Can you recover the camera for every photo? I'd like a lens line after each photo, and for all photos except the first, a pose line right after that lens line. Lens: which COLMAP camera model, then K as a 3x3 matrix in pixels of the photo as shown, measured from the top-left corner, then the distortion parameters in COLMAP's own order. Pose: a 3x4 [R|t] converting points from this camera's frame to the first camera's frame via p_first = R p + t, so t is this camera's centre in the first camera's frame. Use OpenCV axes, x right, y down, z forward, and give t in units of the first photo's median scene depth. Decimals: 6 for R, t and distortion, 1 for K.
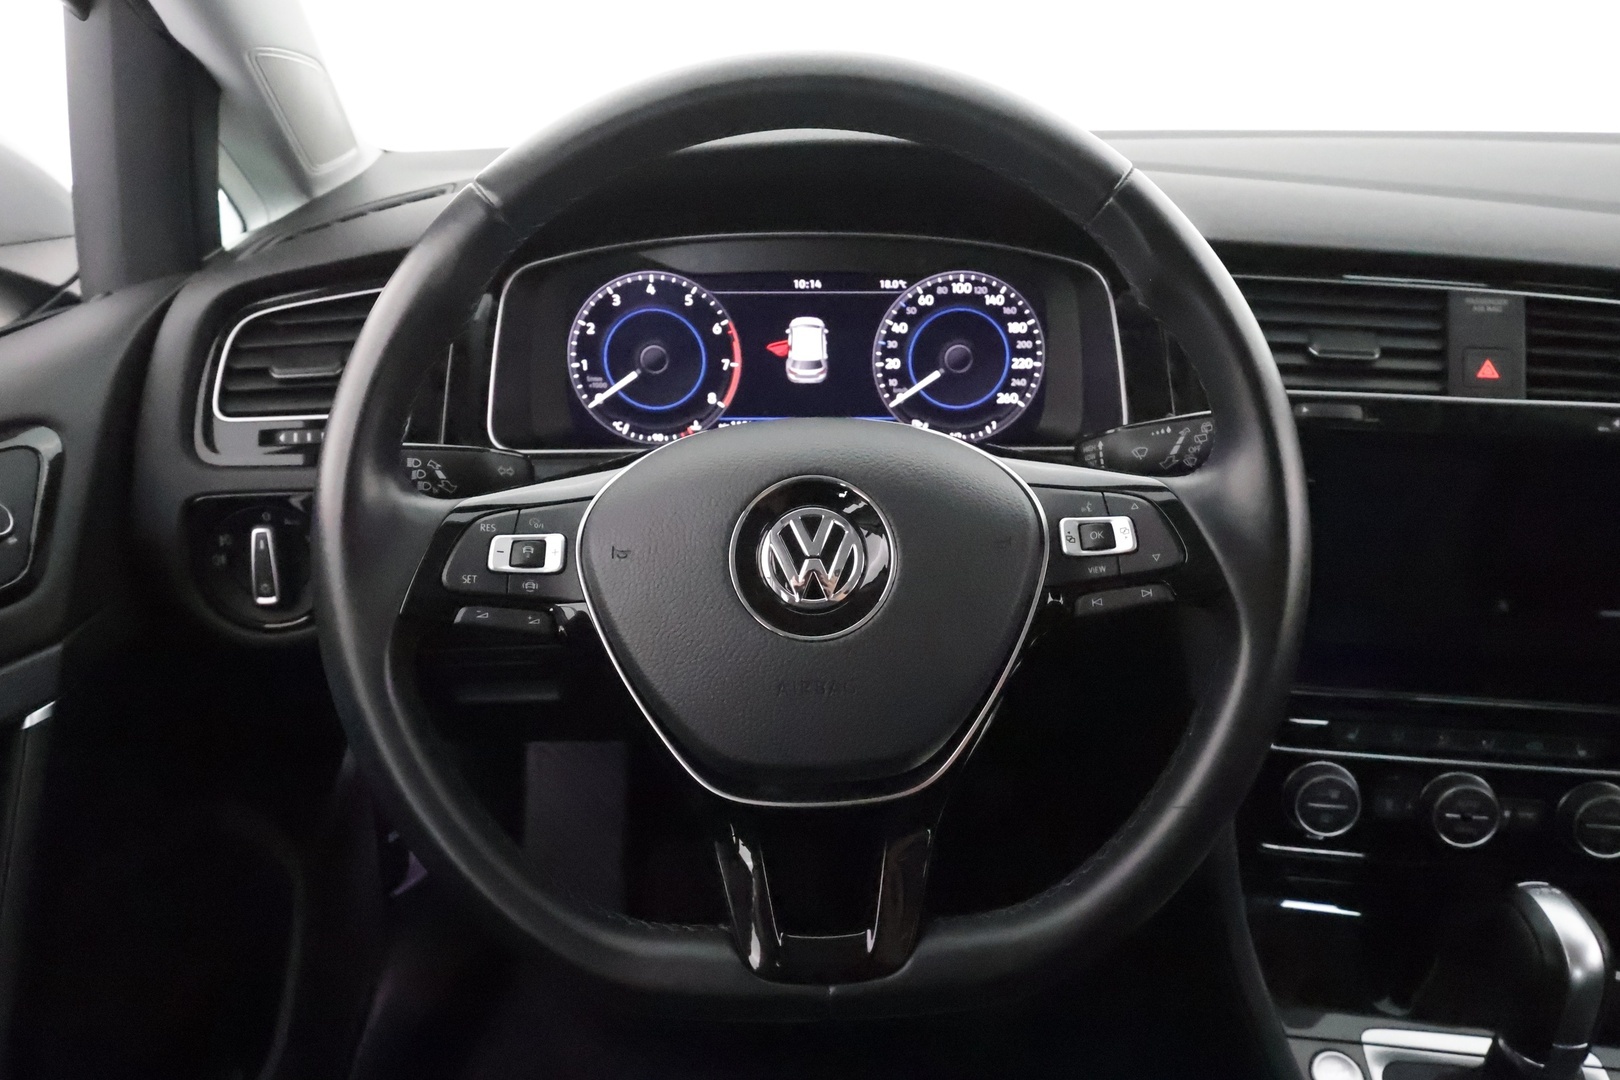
lens RADIAL K [[1253.8, 0, 752.6], [0, 1253.8, 513.7], [0, 0, 1]] dist [-0.005554, 0.000148]
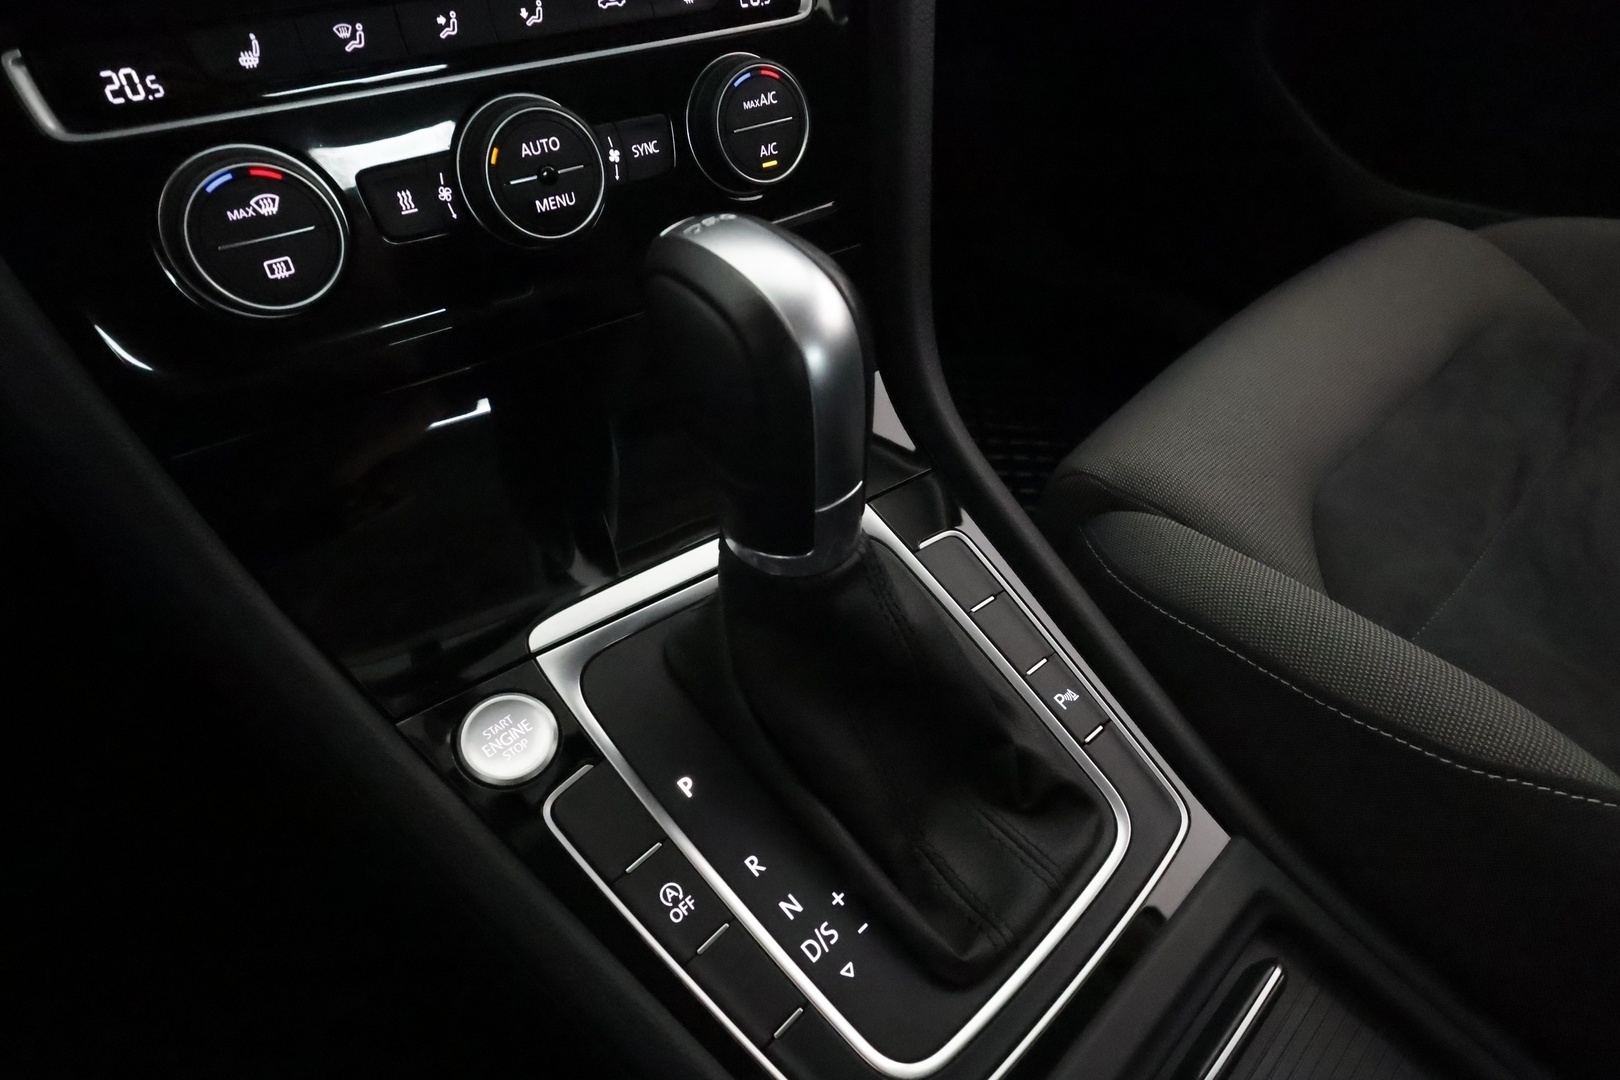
lens RADIAL K [[957.7, 0, 810.0], [0, 957.7, 540.0], [0, 0, 1]] dist [0.019916, -0.002350]
pose [[0.719601, -0.456052, 0.523633, 0.417709], [0.253290, 0.874528, 0.413577, 0.263273], [-0.646544, -0.164980, 0.744824, 0.686091]]
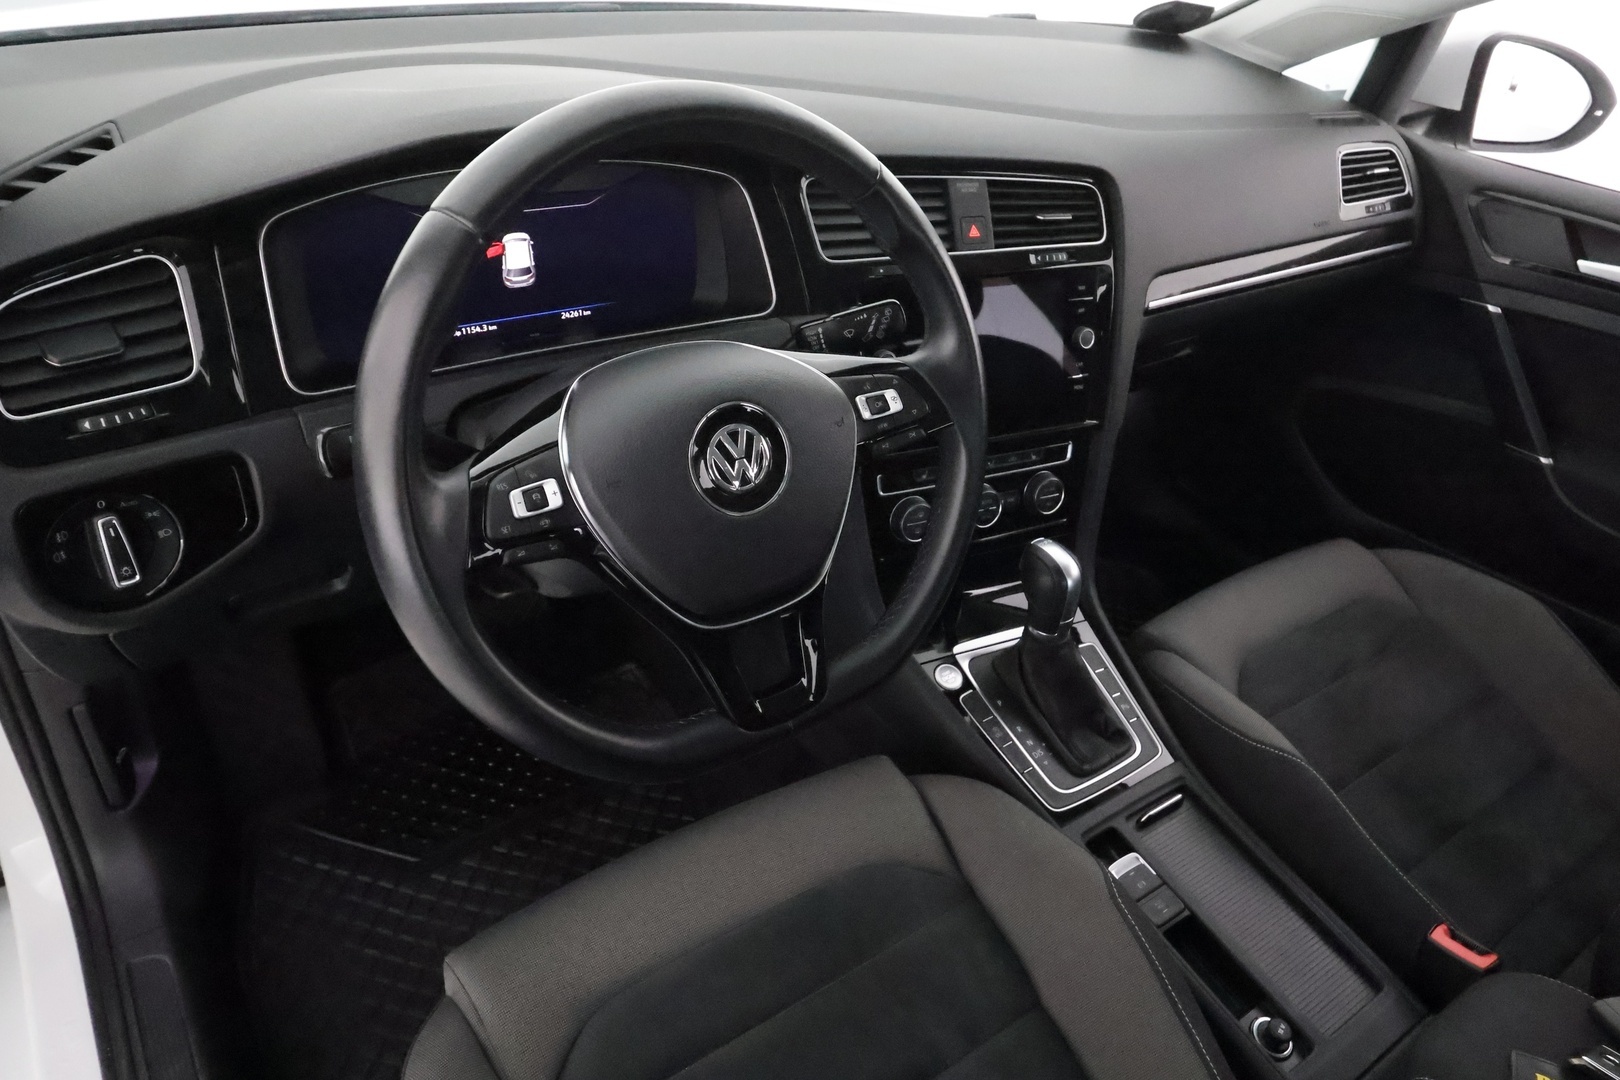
lens RADIAL K [[1162.2, 0, 810.0], [0, 1162.2, 540.0], [0, 0, 1]] dist [0.000140, 0.000672]
pose [[0.808989, -0.251813, 0.531156, -0.494745], [0.119189, 0.955097, 0.271264, -0.182400], [-0.575613, -0.156142, 0.802676, -0.118778]]
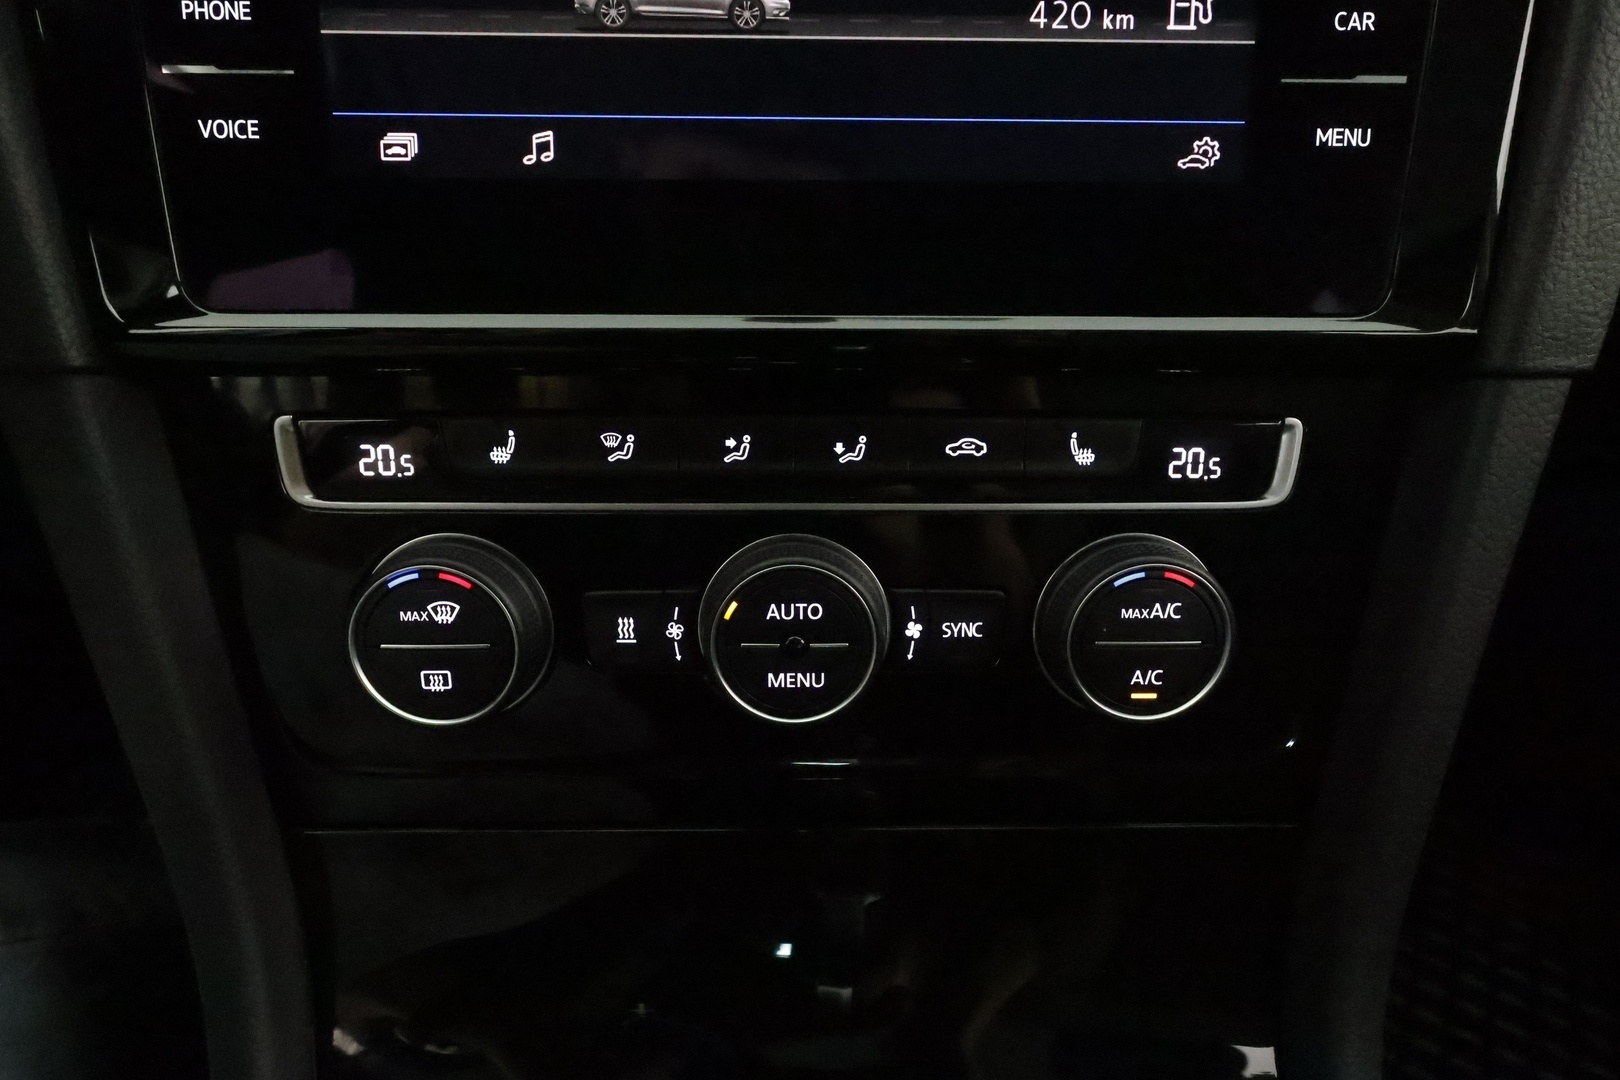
lens RADIAL K [[886.0, 0, 809.3], [0, 886.0, 556.7], [0, 0, 1]] dist [0.000506, 0.002509]
pose [[0.987997, -0.065447, 0.139926, 0.599021], [0.052002, 0.993859, 0.097674, 0.211386], [-0.145459, -0.089225, 0.985333, 0.824713]]
